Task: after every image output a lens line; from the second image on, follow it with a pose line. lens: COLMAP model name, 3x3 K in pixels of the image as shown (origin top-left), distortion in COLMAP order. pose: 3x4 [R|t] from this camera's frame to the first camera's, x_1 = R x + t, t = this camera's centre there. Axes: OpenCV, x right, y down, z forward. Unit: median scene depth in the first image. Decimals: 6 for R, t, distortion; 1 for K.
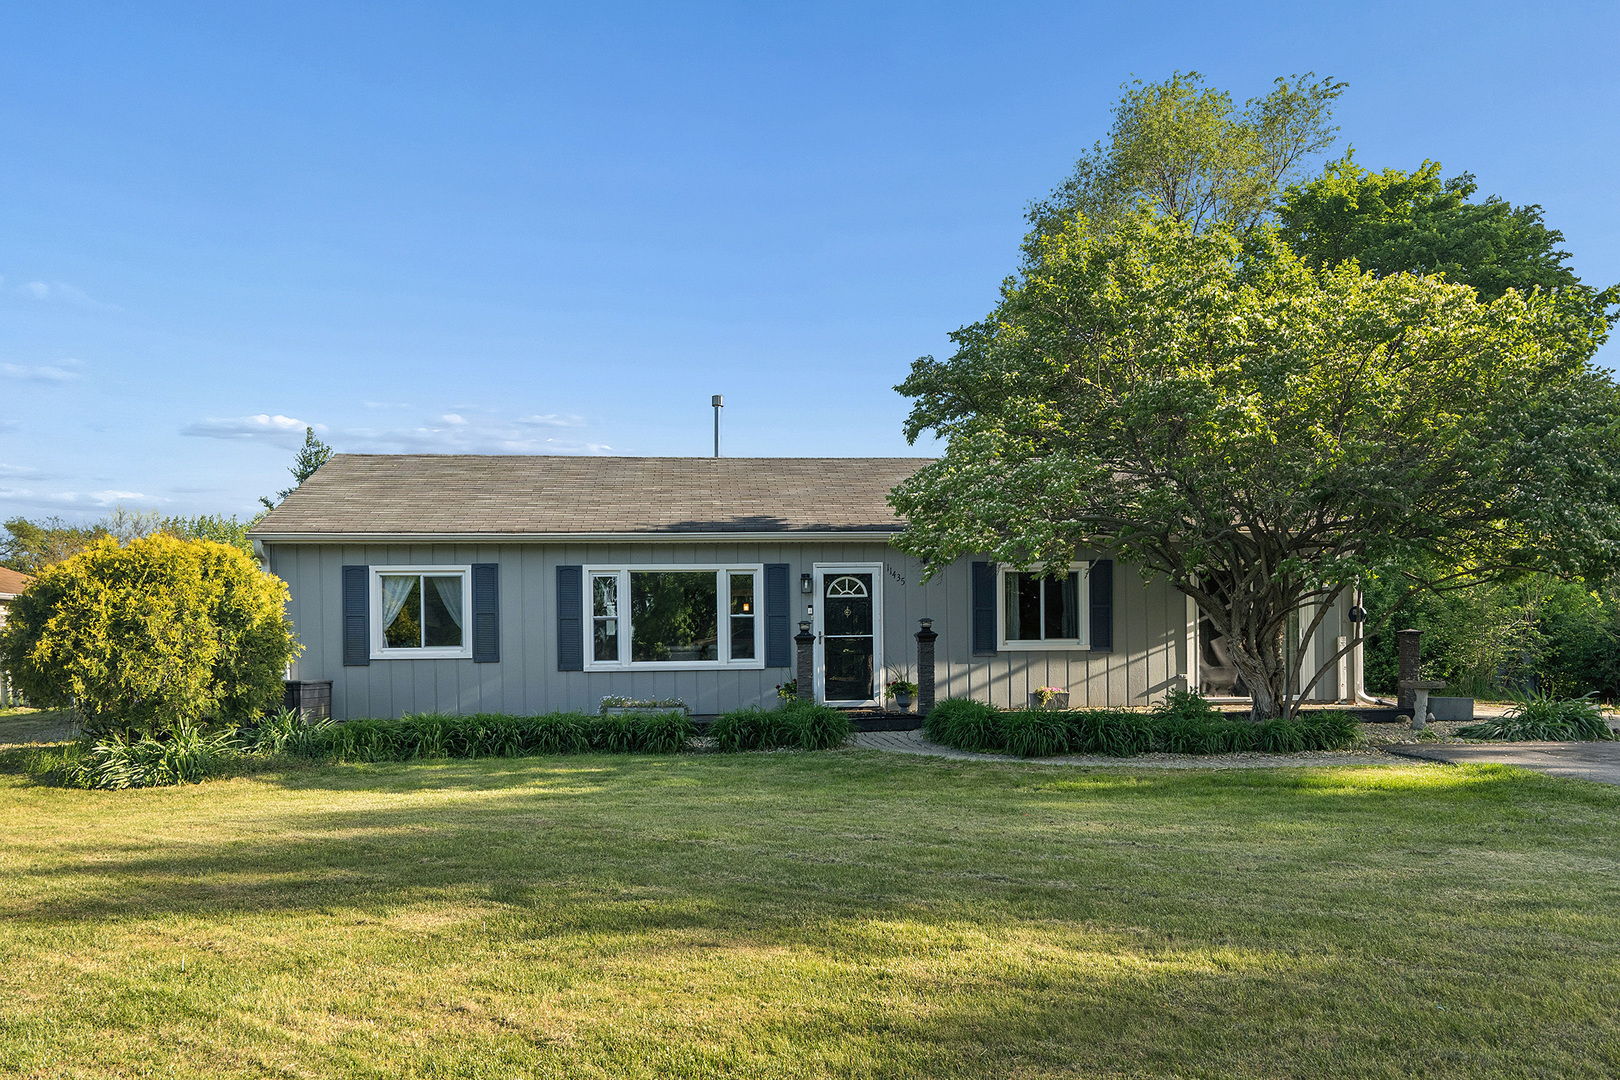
lens RADIAL K [[1137.3, 0, 810.0], [0, 1137.3, 540.0], [0, 0, 1]] dist [0.000185, 0.000112]
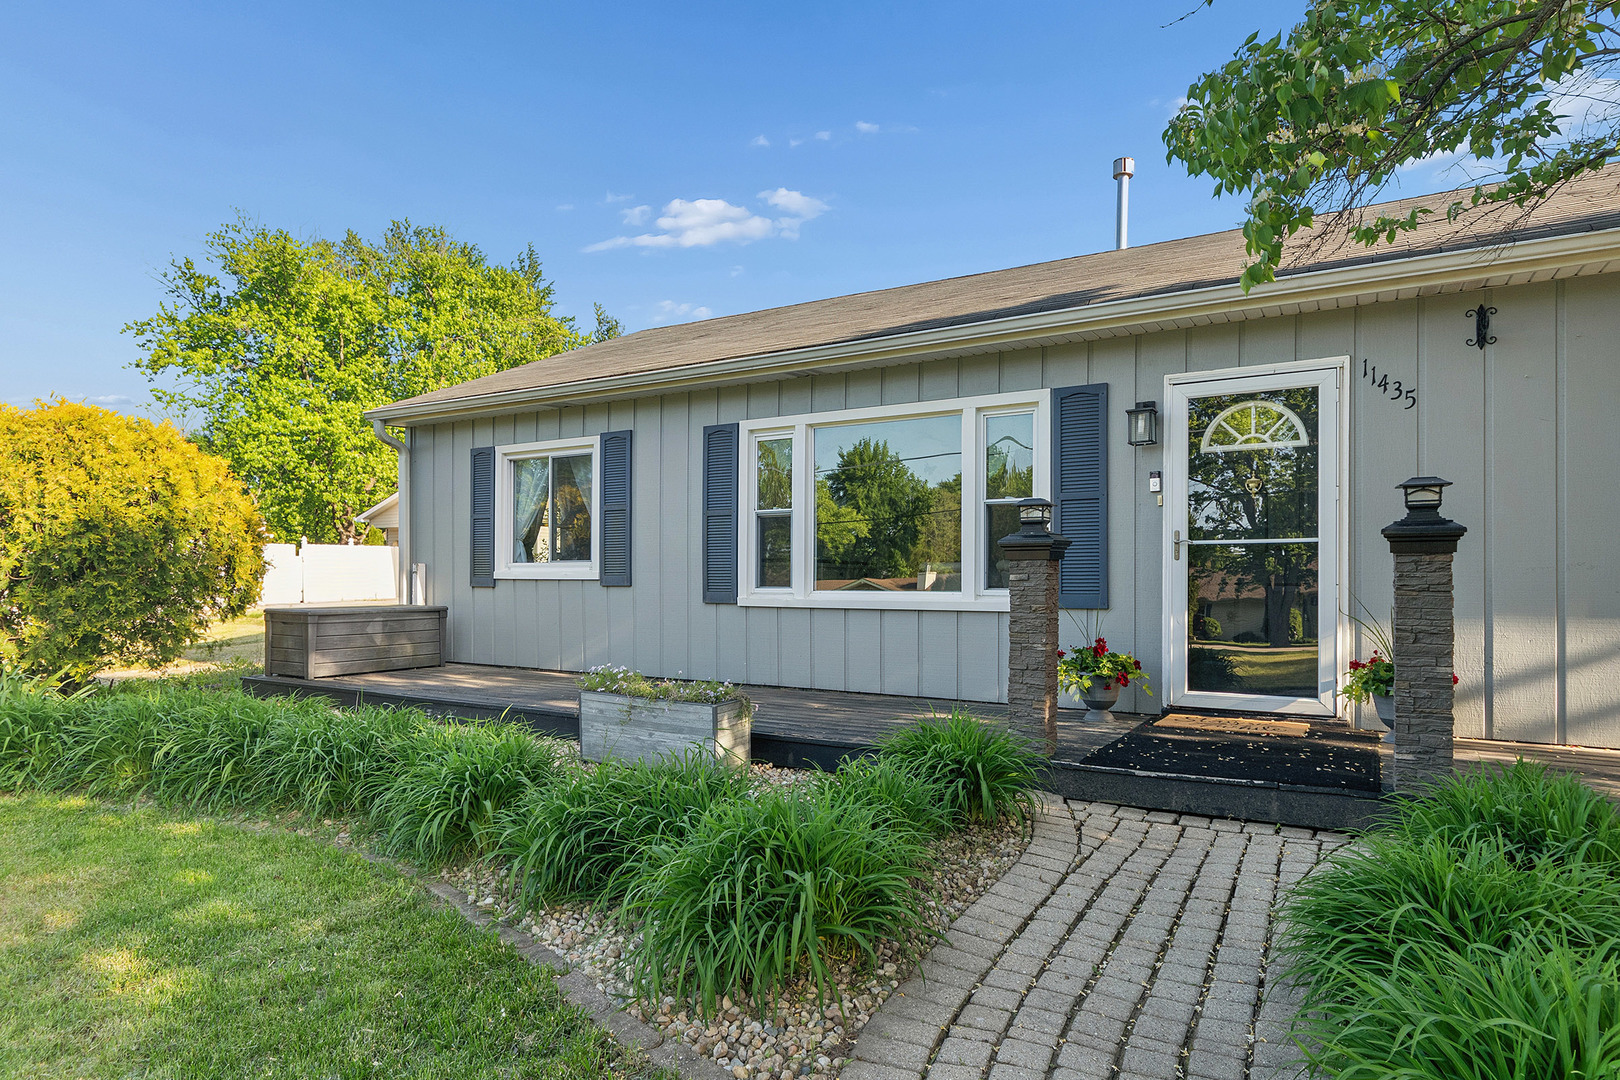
lens RADIAL K [[918.6, 0, 810.0], [0, 918.6, 540.0], [0, 0, 1]] dist [-0.001668, -0.000210]
pose [[0.796817, -0.008440, -0.604161, 0.110364], [0.049095, 0.997501, 0.050816, 0.060300], [0.602222, -0.070152, 0.795240, 0.650905]]
